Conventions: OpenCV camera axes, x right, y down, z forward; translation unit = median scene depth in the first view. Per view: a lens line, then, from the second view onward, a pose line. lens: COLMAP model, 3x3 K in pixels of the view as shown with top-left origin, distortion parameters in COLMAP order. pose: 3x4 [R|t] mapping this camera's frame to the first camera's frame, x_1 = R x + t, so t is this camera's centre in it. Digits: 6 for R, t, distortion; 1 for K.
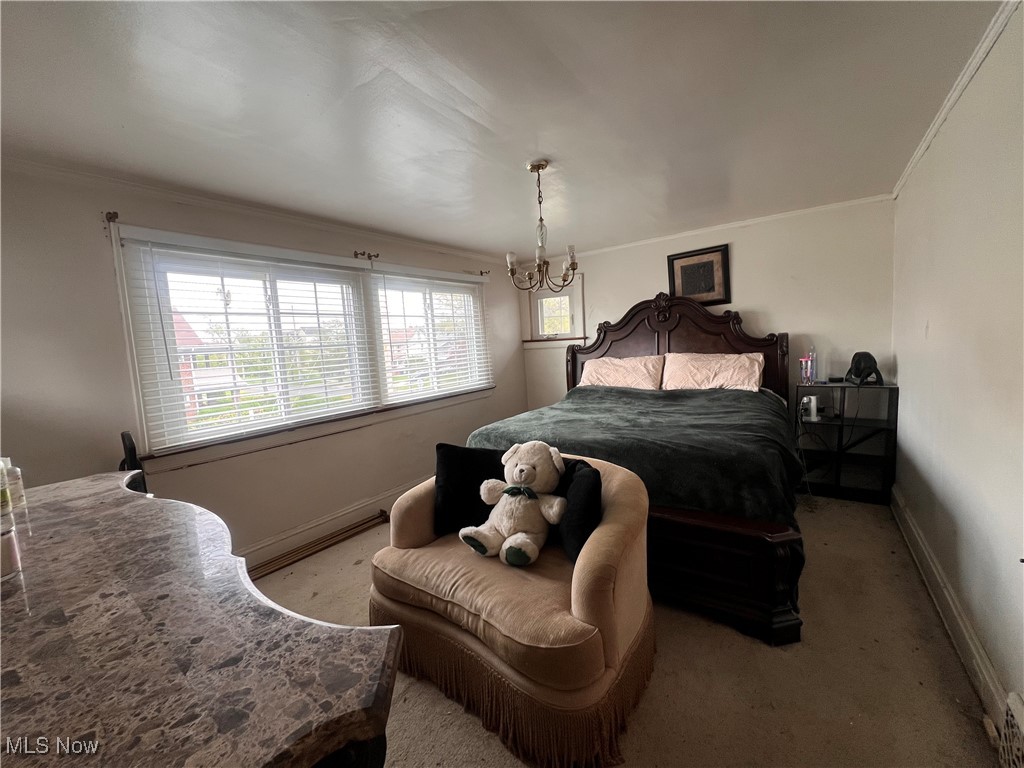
lens RADIAL K [[408.6, 0, 514.5], [0, 408.6, 385.9], [0, 0, 1]] dist [-0.002738, 0.000349]
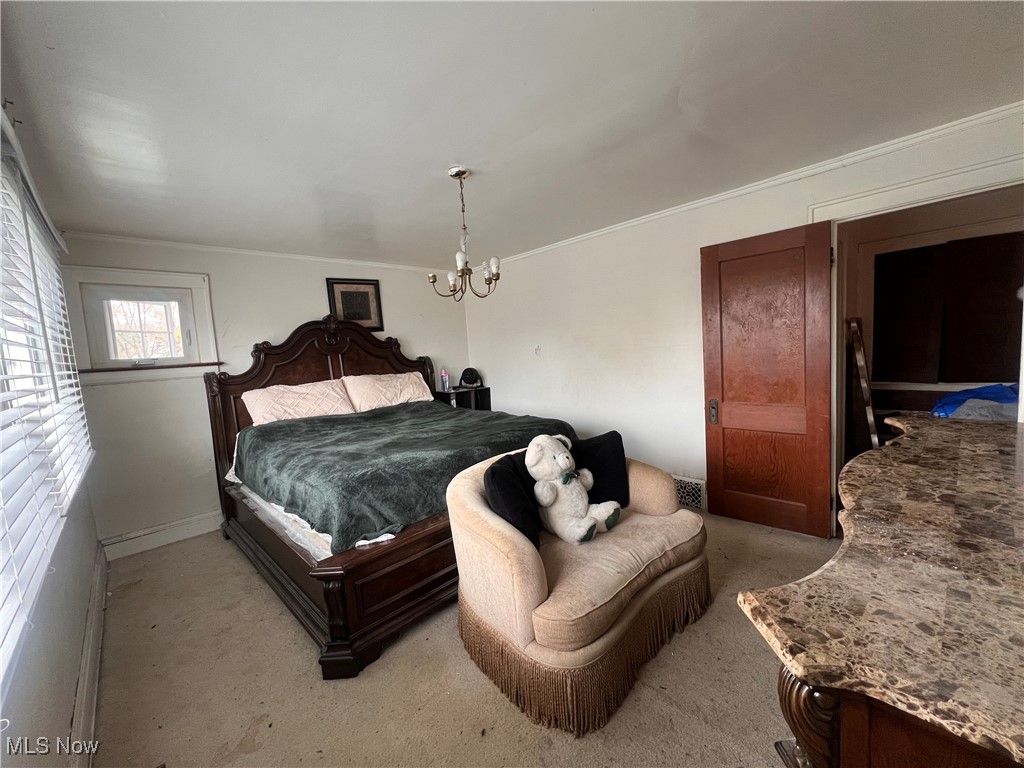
lens RADIAL K [[408.6, 0, 512.2], [0, 408.6, 383.2], [0, 0, 1]] dist [-0.002738, 0.000349]
pose [[0.182018, -0.040470, 0.982462, -0.543198], [0.154466, 0.987924, 0.012077, -0.014252], [-0.971087, 0.149559, 0.186071, 0.451649]]
